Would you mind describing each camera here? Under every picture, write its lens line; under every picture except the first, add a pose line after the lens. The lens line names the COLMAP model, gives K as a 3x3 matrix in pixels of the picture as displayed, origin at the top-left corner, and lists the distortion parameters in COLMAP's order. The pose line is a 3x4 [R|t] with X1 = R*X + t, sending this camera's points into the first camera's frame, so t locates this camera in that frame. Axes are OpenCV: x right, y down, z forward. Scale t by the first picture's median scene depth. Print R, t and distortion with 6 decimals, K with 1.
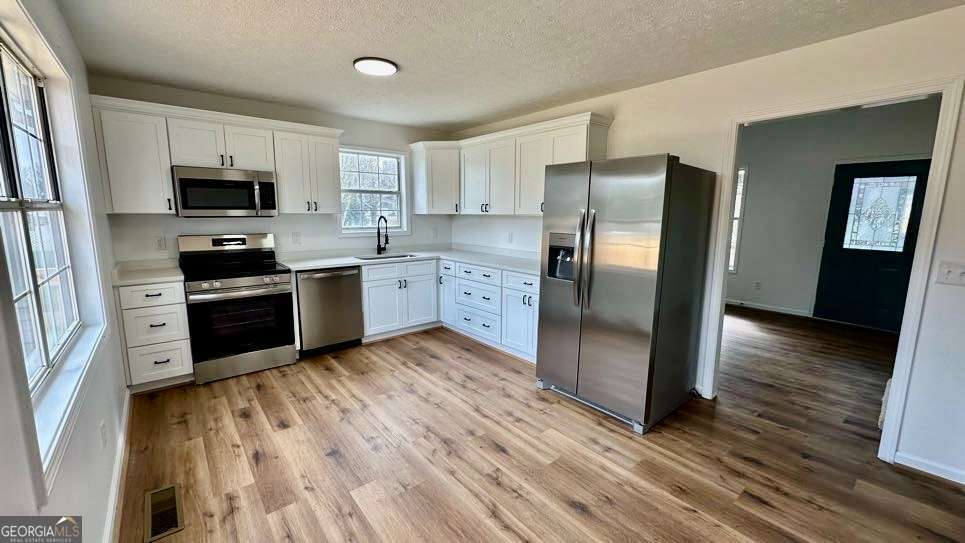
lens RADIAL K [[383.3, 0, 482.5], [0, 383.3, 271.5], [0, 0, 1]] dist [-0.000693, -0.000218]
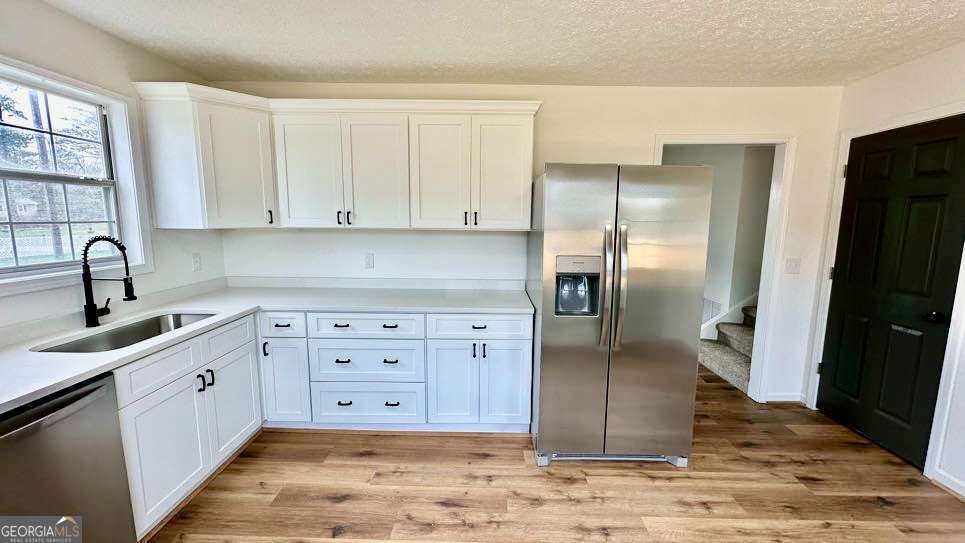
lens RADIAL K [[383.3, 0, 482.5], [0, 383.3, 271.5], [0, 0, 1]] dist [-0.000693, -0.000218]
pose [[0.655017, -0.105516, 0.748210, -0.392243], [0.111879, 0.992831, 0.042070, -0.098328], [-0.747285, 0.056152, 0.662127, 0.520094]]
